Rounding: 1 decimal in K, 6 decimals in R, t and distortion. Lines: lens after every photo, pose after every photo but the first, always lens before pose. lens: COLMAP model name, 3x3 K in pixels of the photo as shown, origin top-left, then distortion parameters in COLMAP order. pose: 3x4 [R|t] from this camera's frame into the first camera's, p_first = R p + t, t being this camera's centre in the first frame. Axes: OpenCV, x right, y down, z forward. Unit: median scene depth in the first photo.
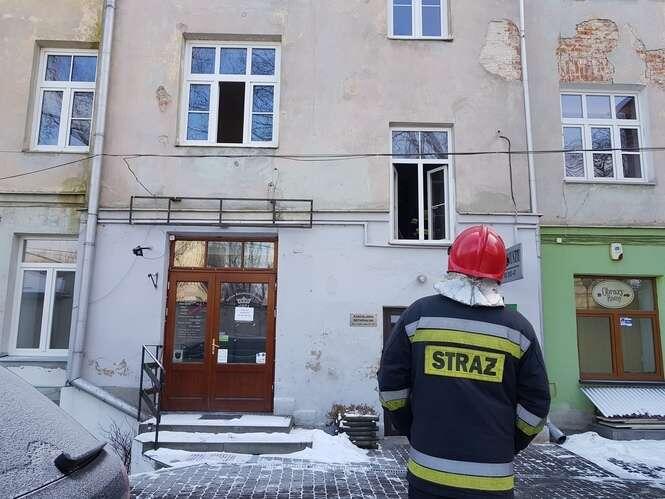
lens RADIAL K [[516.8, 0, 335.5], [0, 516.8, 245.6], [0, 0, 1]] dist [0.002508, -0.008991]
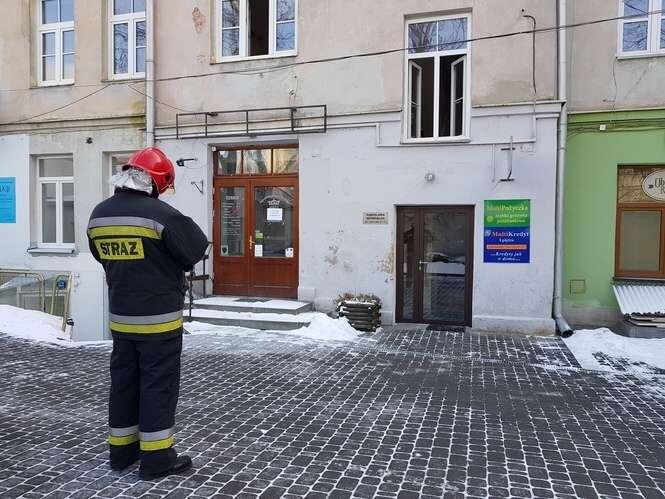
lens RADIAL K [[516.8, 0, 335.5], [0, 516.8, 245.6], [0, 0, 1]] dist [0.002508, -0.008991]
pose [[0.954291, 0.000594, -0.298880, 0.284811], [0.057010, 0.981276, 0.183975, -0.000225], [0.293393, -0.192604, 0.936389, -0.030166]]
